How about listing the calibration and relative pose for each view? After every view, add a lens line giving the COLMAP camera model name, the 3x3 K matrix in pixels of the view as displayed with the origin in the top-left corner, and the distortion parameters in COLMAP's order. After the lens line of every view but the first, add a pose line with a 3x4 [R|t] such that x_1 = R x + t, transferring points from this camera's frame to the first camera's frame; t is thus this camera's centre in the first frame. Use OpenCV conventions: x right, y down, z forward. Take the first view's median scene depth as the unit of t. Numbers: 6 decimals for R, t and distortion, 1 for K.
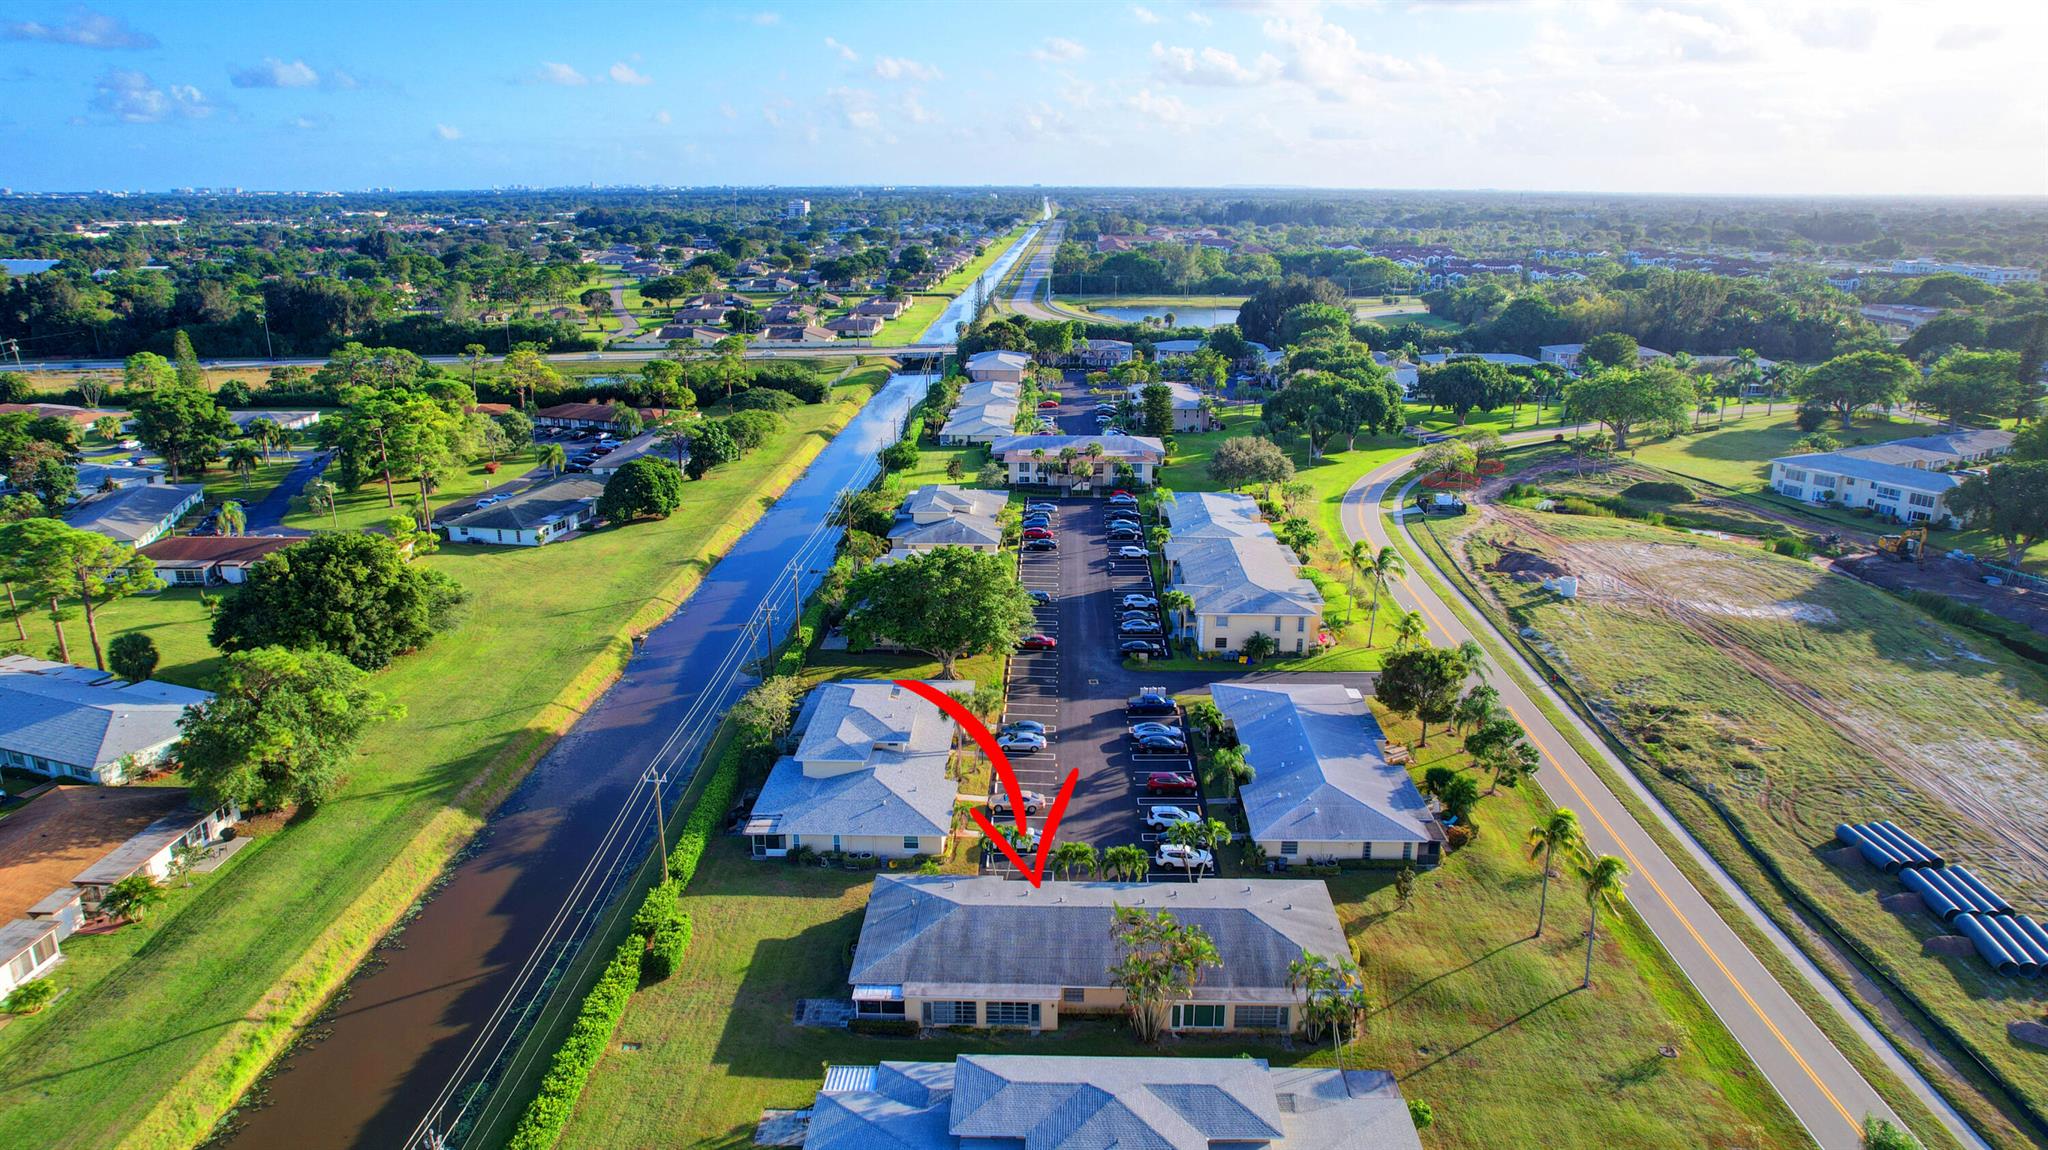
lens RADIAL K [[1312.5, 0, 1024.0], [0, 1312.5, 575.0], [0, 0, 1]] dist [-0.060844, 0.040549]
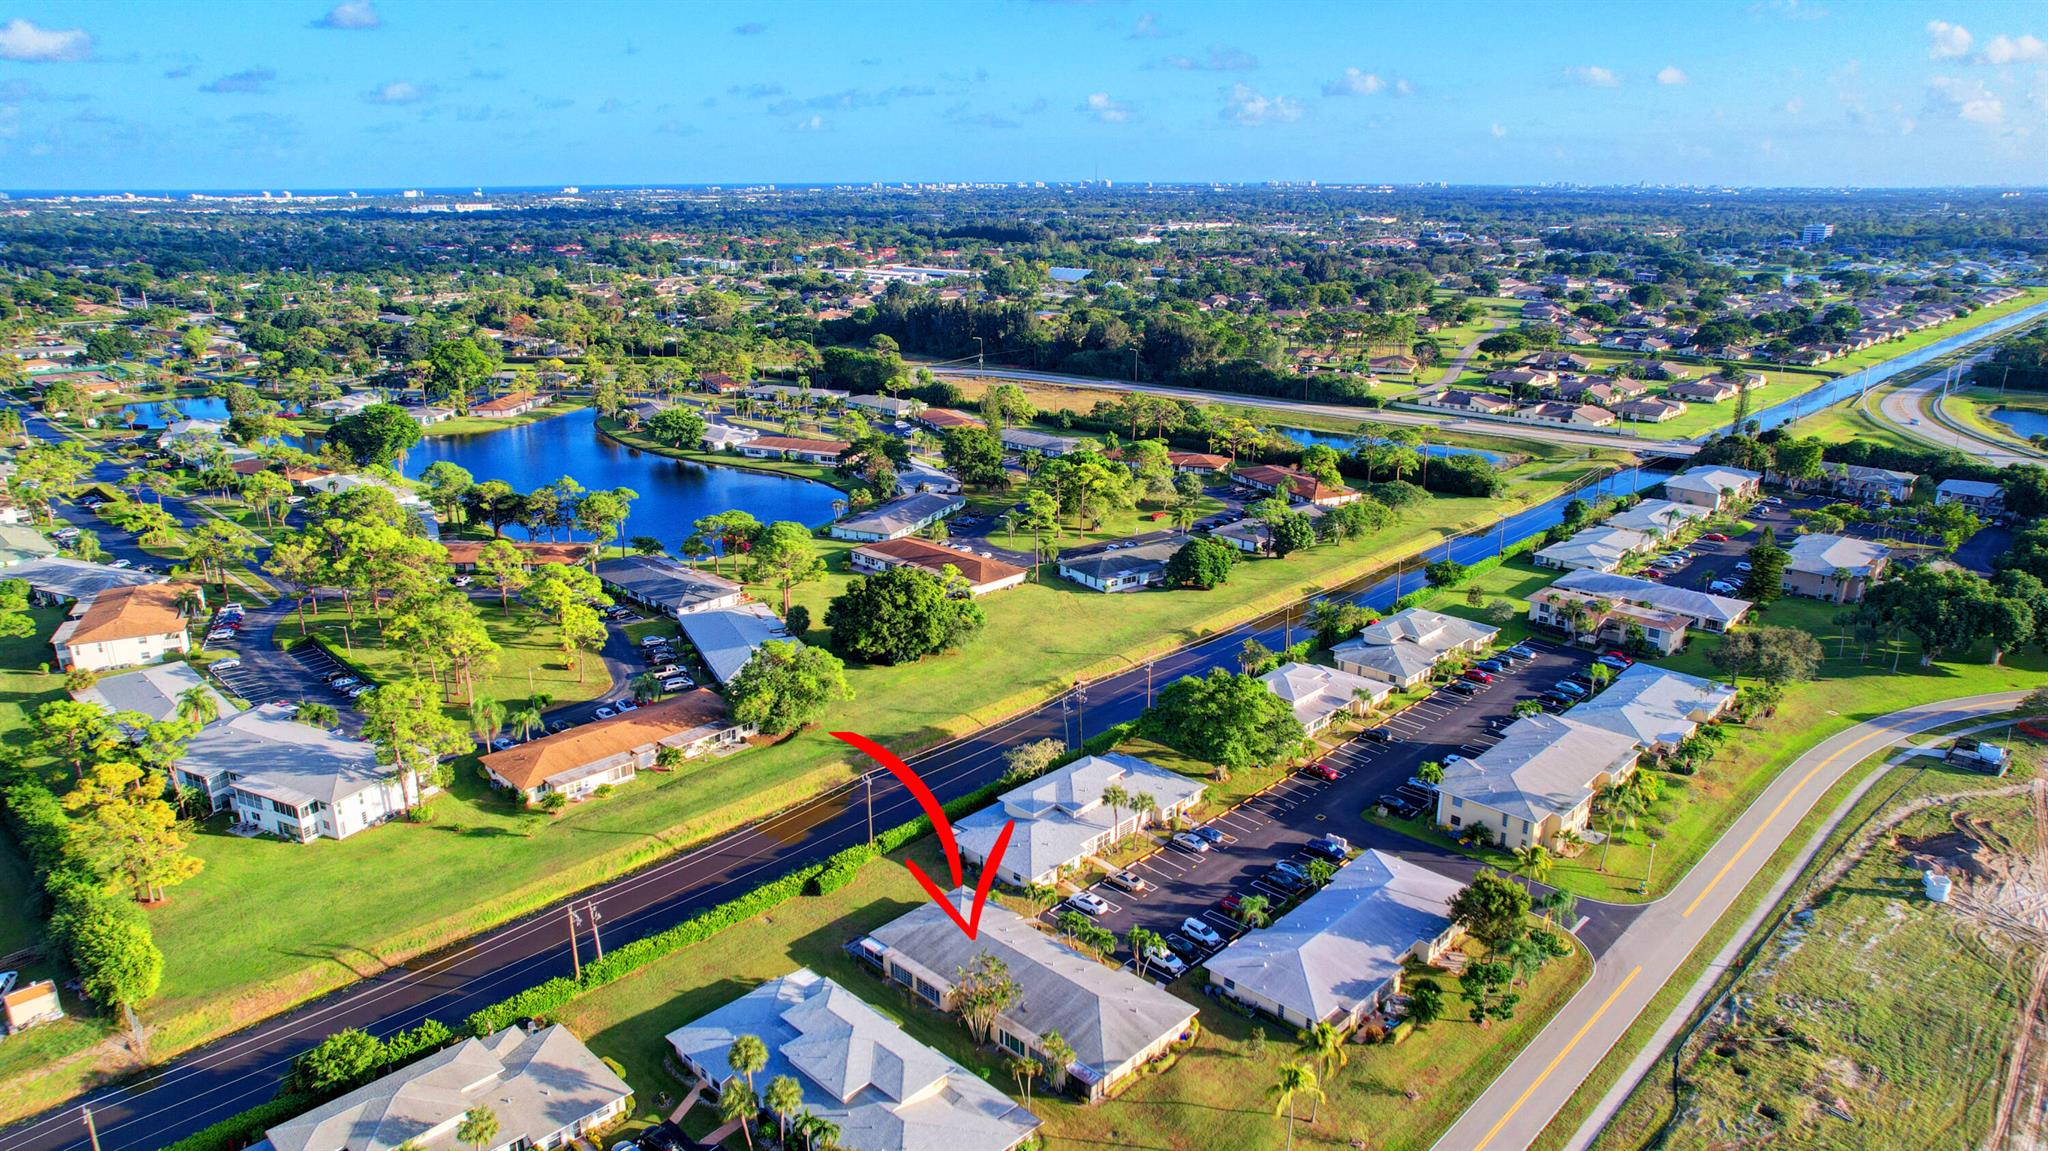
lens RADIAL K [[1316.6, 0, 1024.0], [0, 1316.6, 575.5], [0, 0, 1]] dist [-0.084707, 0.081099]
pose [[0.731533, 0.197960, -0.652435, 0.638381], [-0.193273, 0.977878, 0.080001, -0.191222], [0.653839, 0.067575, 0.753610, -0.089947]]
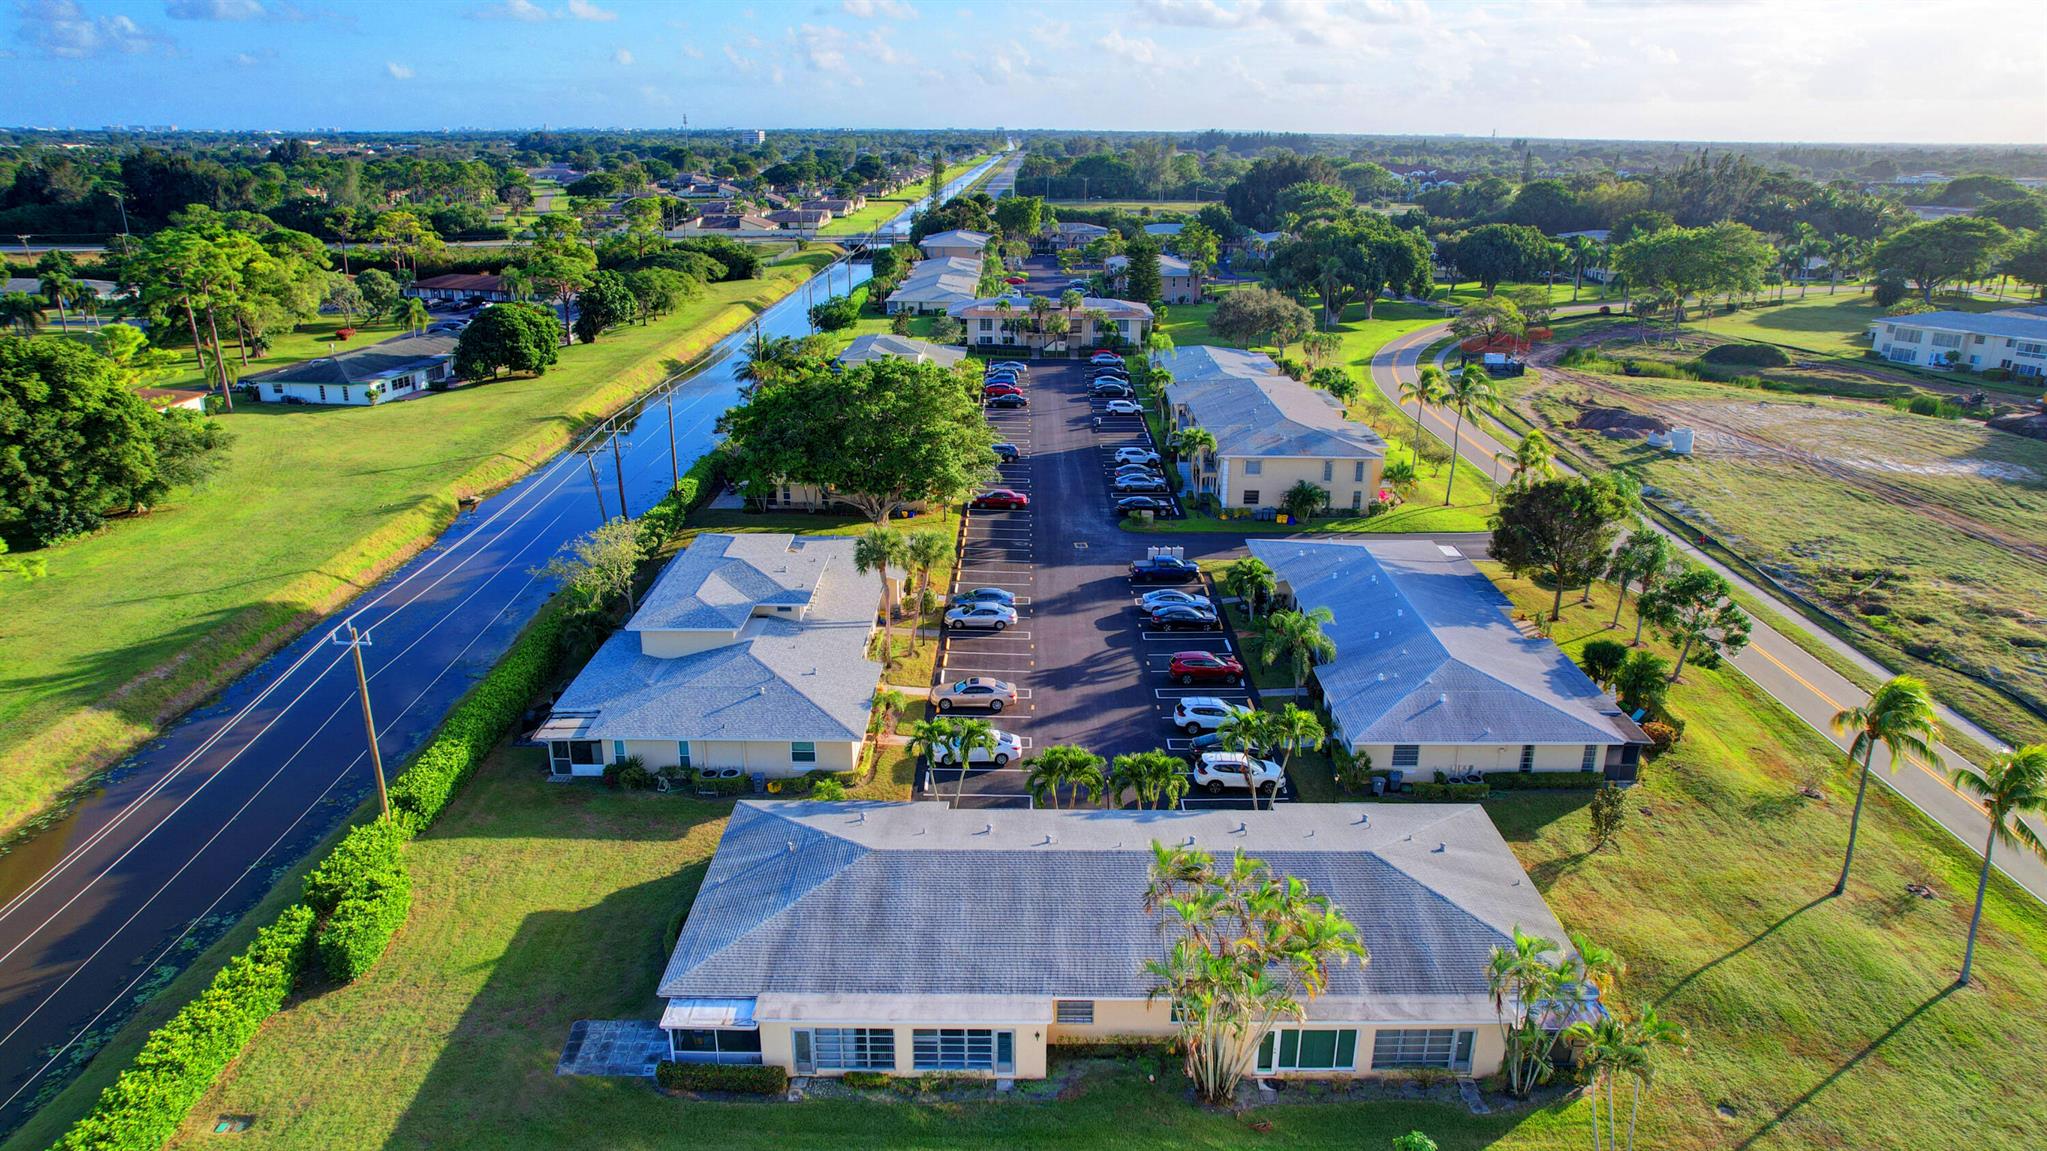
lens RADIAL K [[1311.1, 0, 1023.5], [0, 1311.1, 575.5], [0, 0, 1]] dist [-0.079948, 0.078556]
pose [[0.999629, -0.003791, 0.026979, 0.001755], [0.002774, 0.999287, 0.037644, 0.077346], [-0.027102, -0.037555, 0.998927, 0.301402]]
